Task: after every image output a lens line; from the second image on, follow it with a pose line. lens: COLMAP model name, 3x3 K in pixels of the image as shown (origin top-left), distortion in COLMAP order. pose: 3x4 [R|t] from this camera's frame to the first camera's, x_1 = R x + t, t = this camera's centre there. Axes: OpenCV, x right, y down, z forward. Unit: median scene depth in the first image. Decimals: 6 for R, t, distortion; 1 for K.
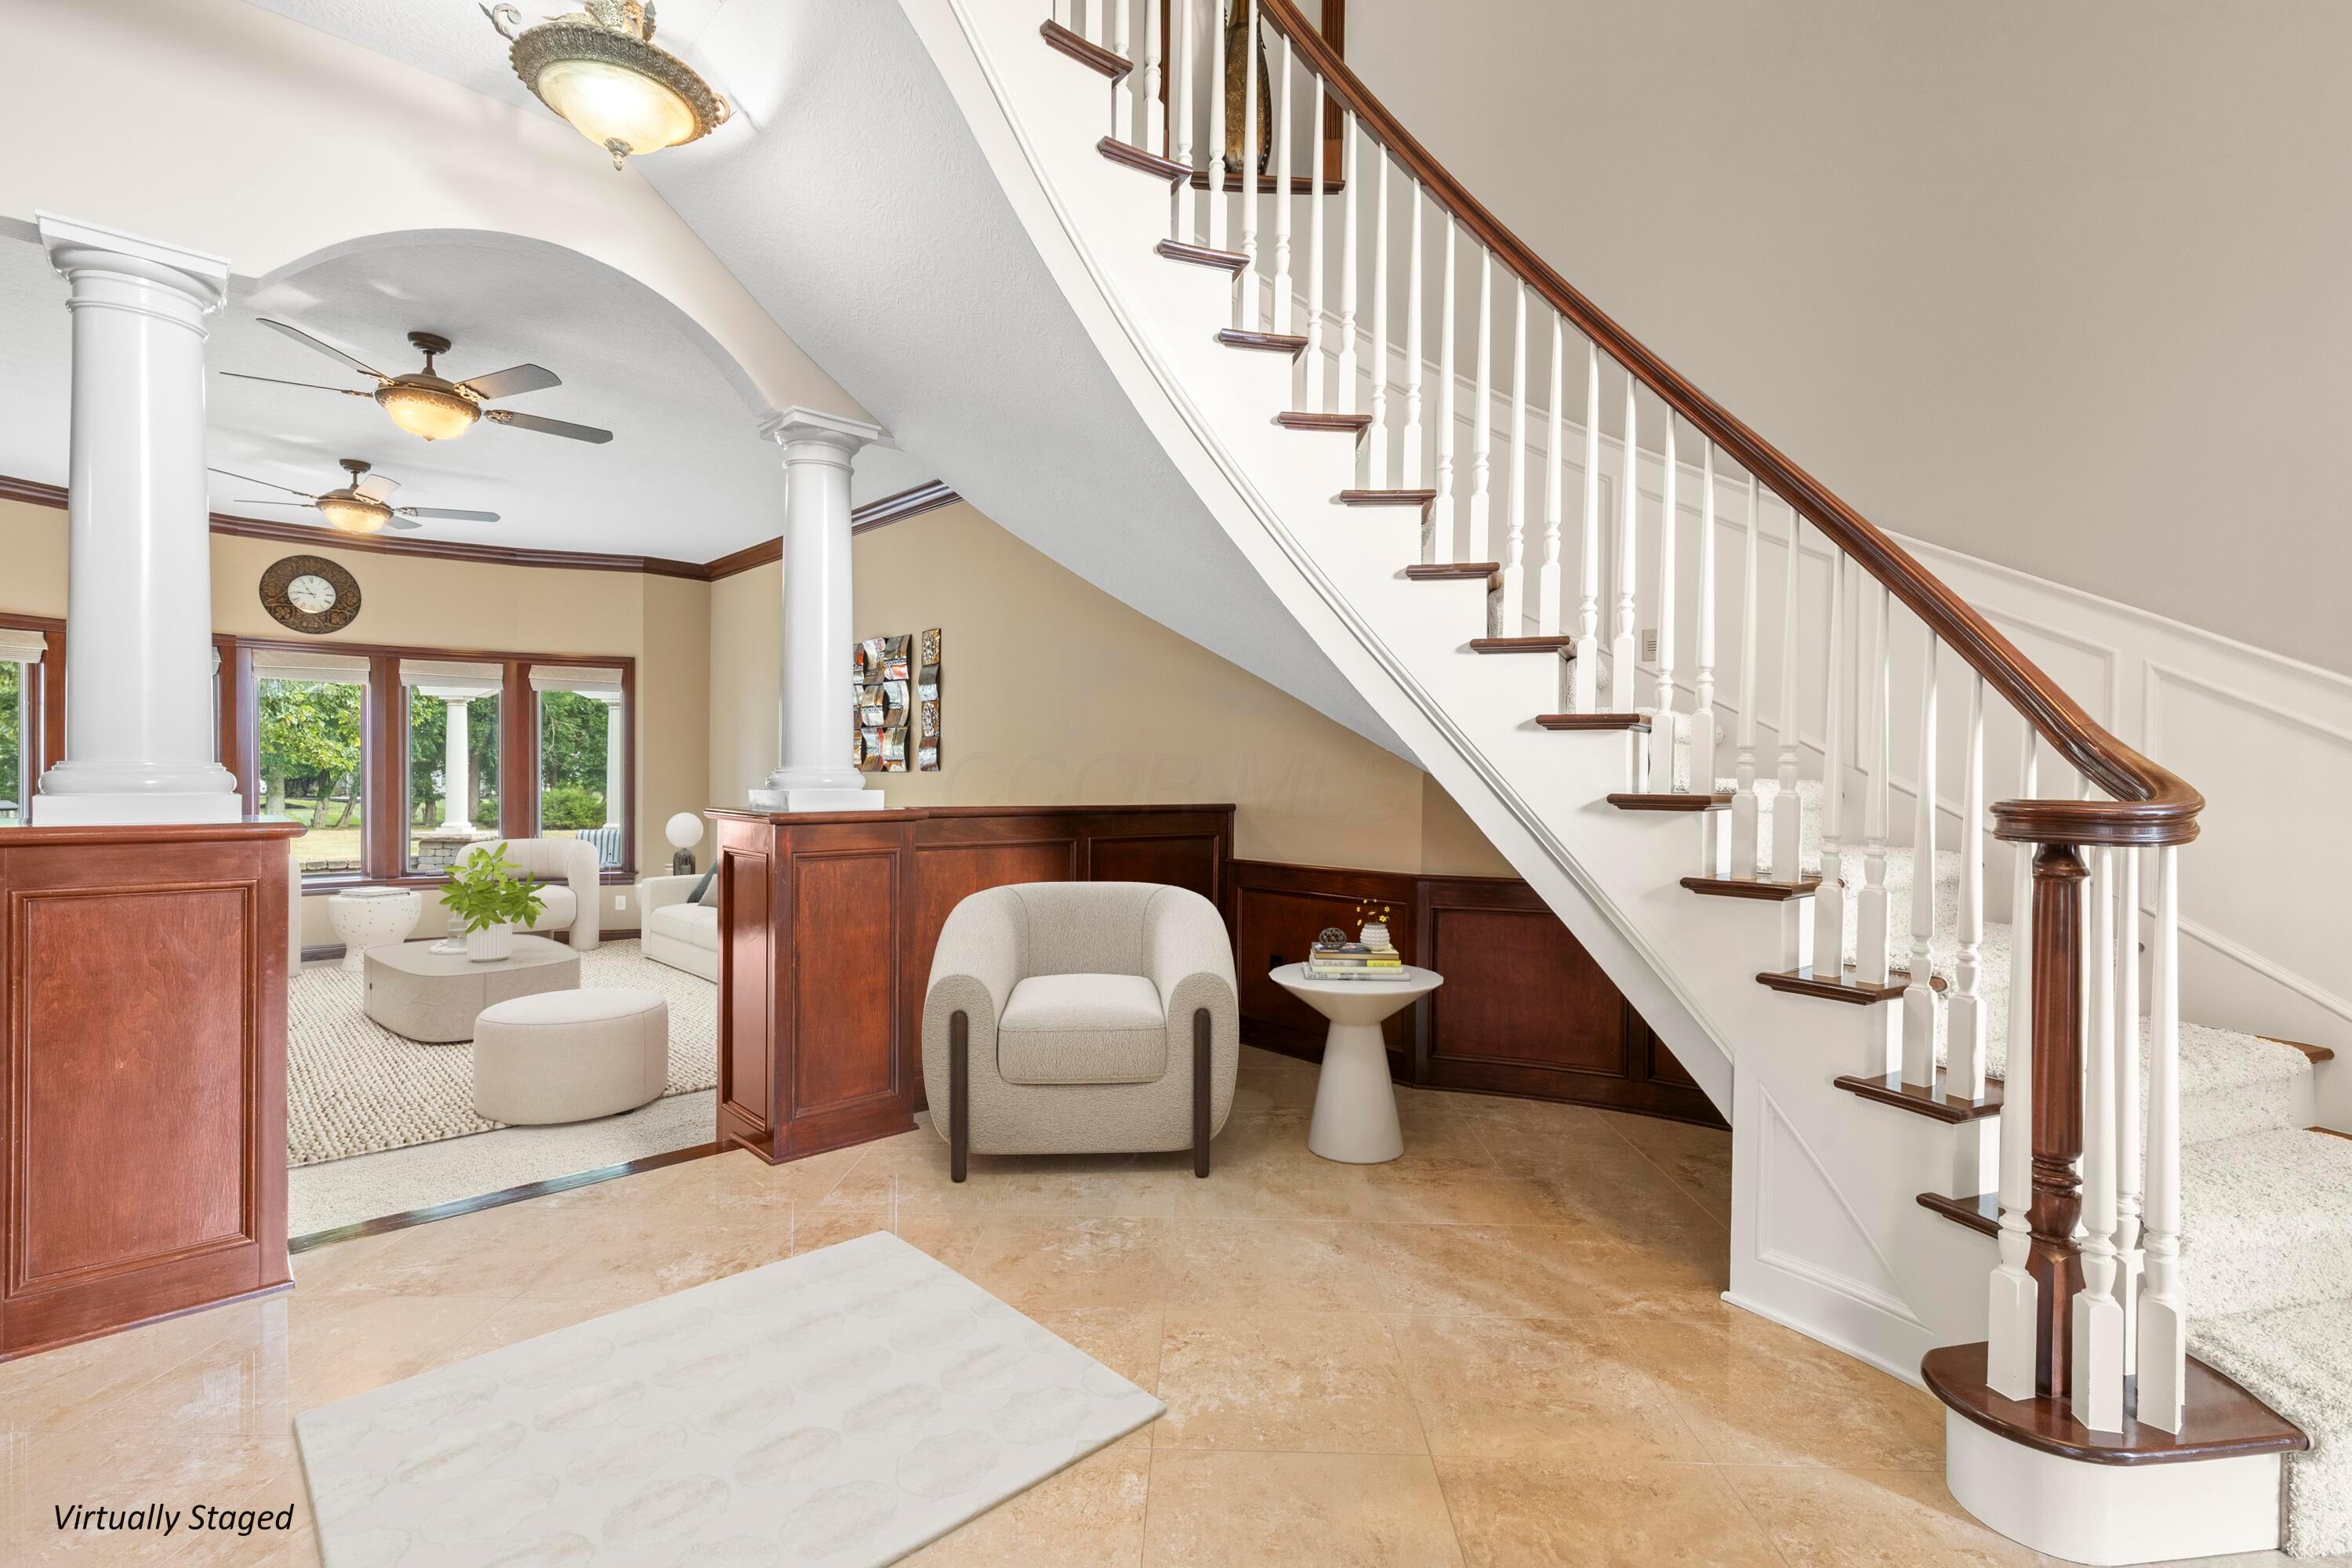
lens RADIAL K [[1057.1, 0, 1175.2], [0, 1057.1, 782.3], [0, 0, 1]] dist [-0.000485, 0.001096]
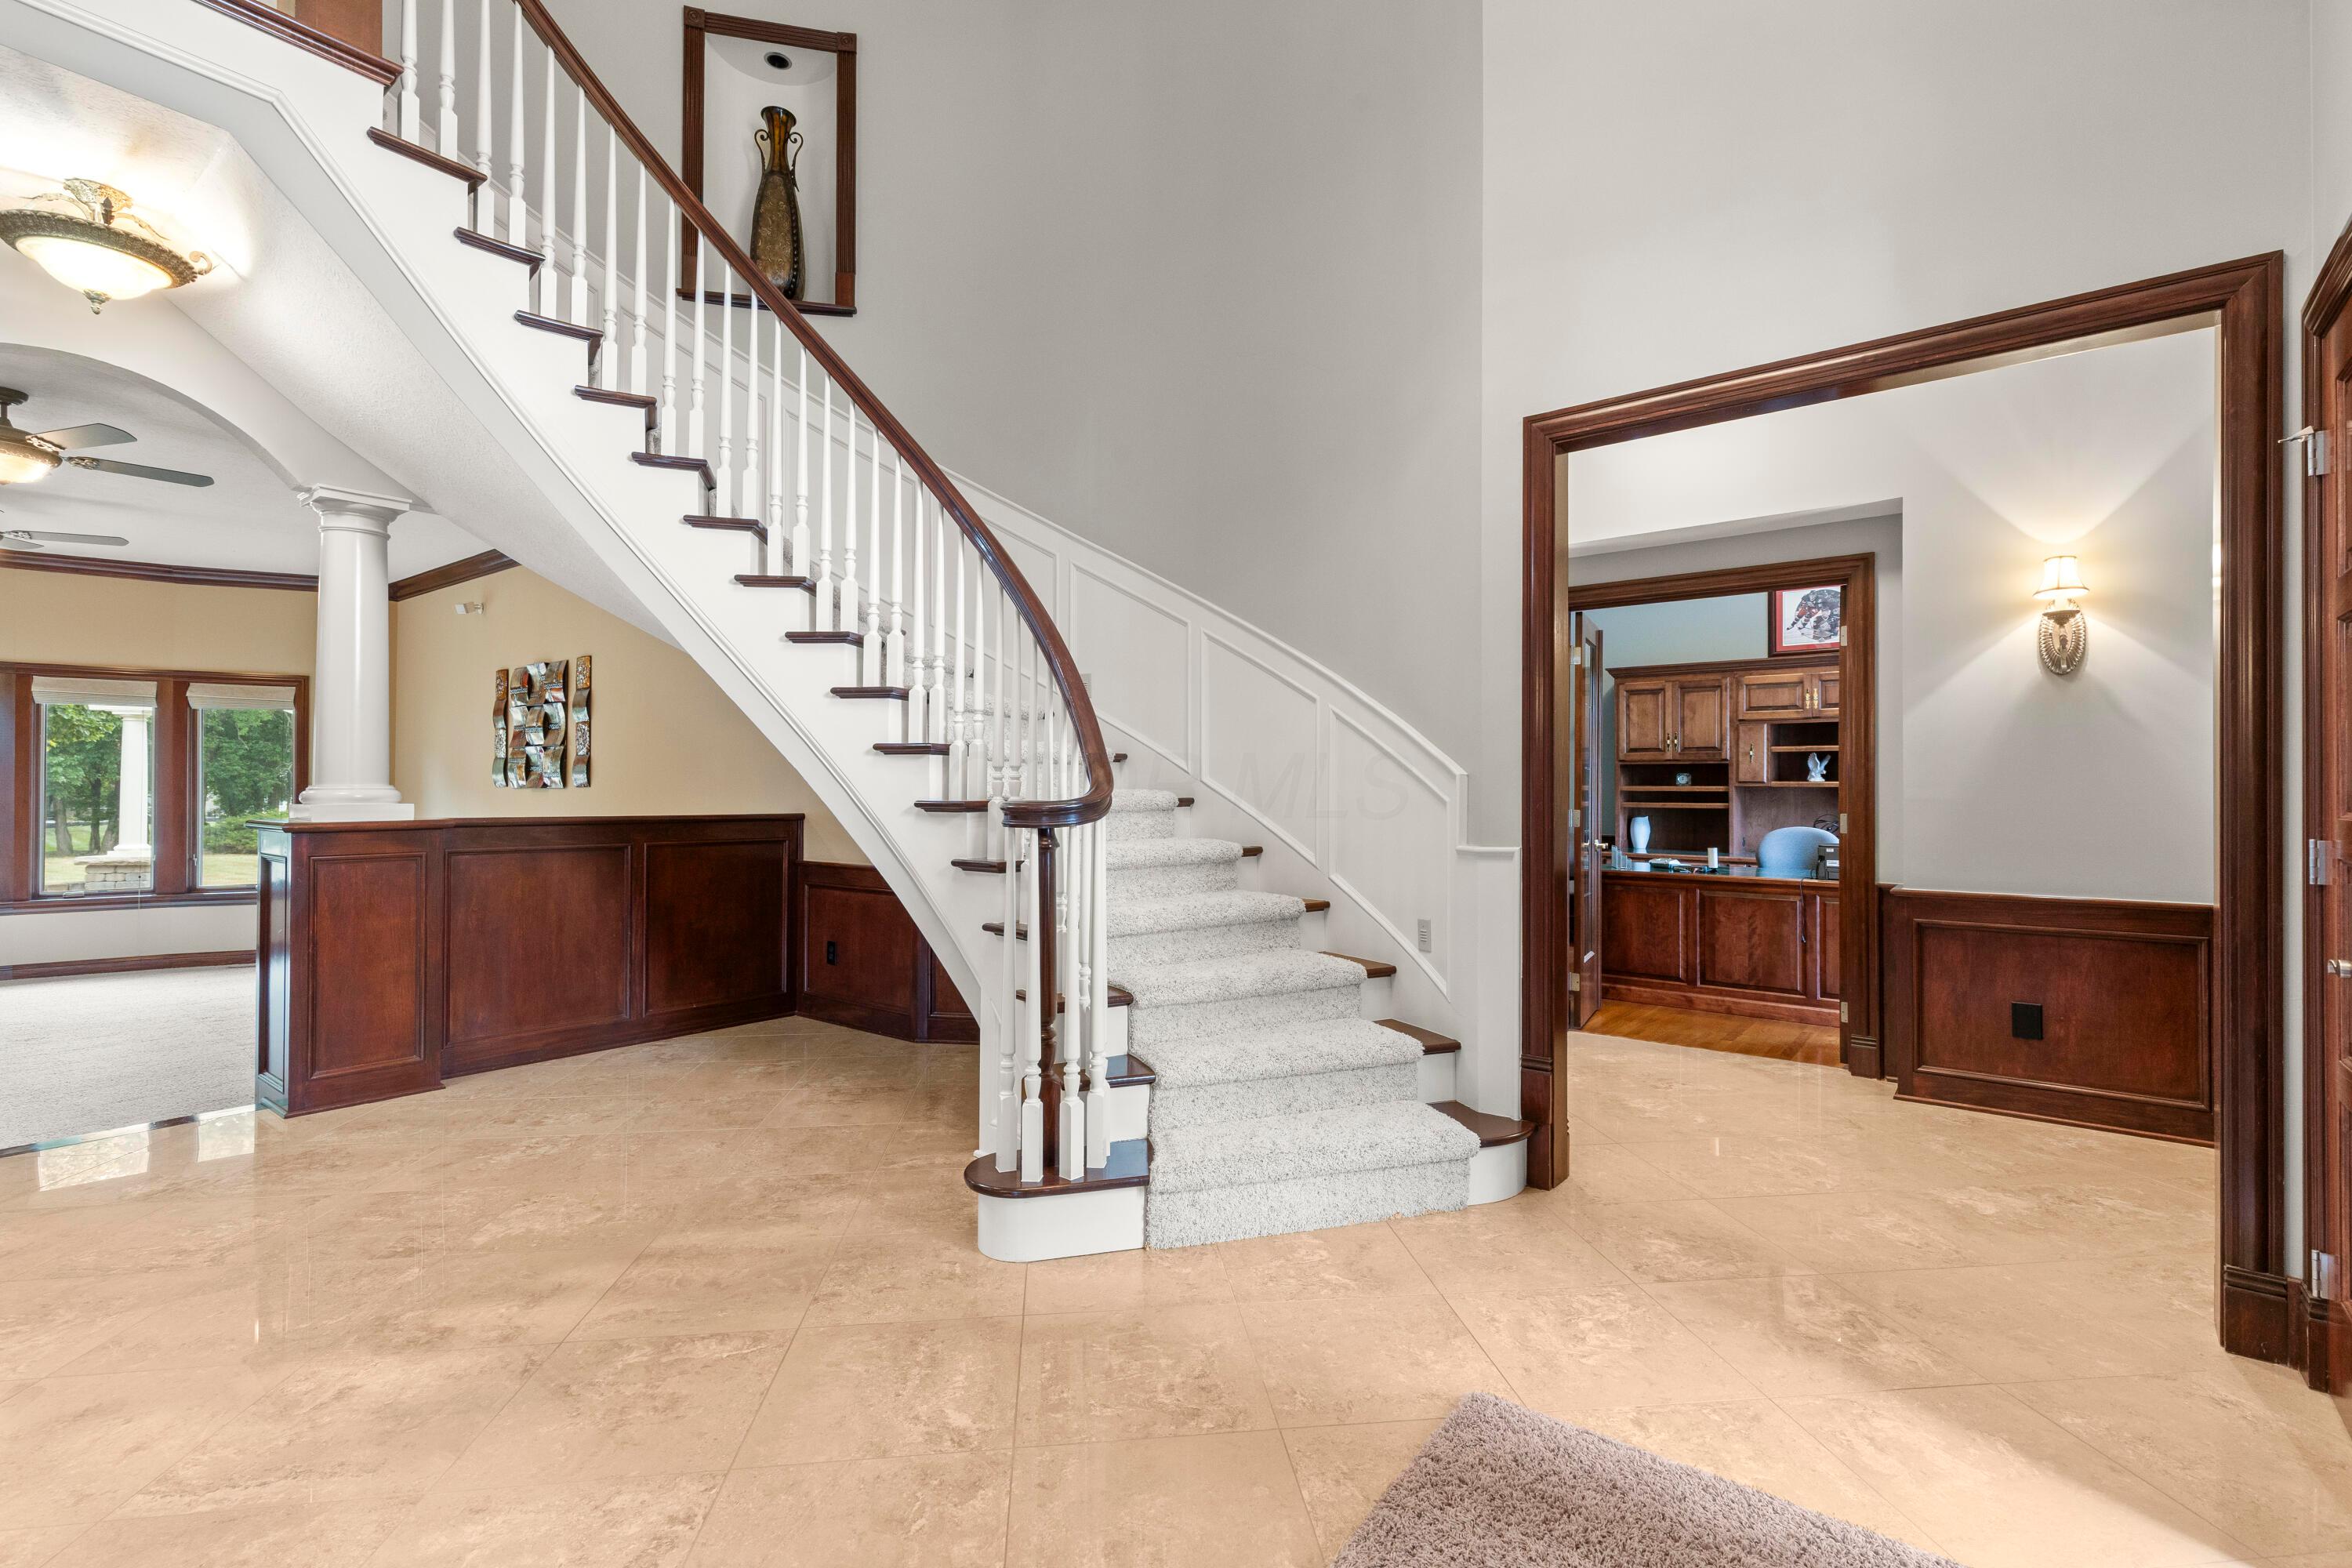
lens RADIAL K [[1057.1, 0, 1175.5], [0, 1057.1, 778.7], [0, 0, 1]] dist [-0.000485, 0.001096]
pose [[0.988054, -0.005674, 0.154003, 0.383412], [0.008181, 0.999844, -0.015650, 0.004367], [-0.153891, 0.016723, 0.987946, -0.305652]]
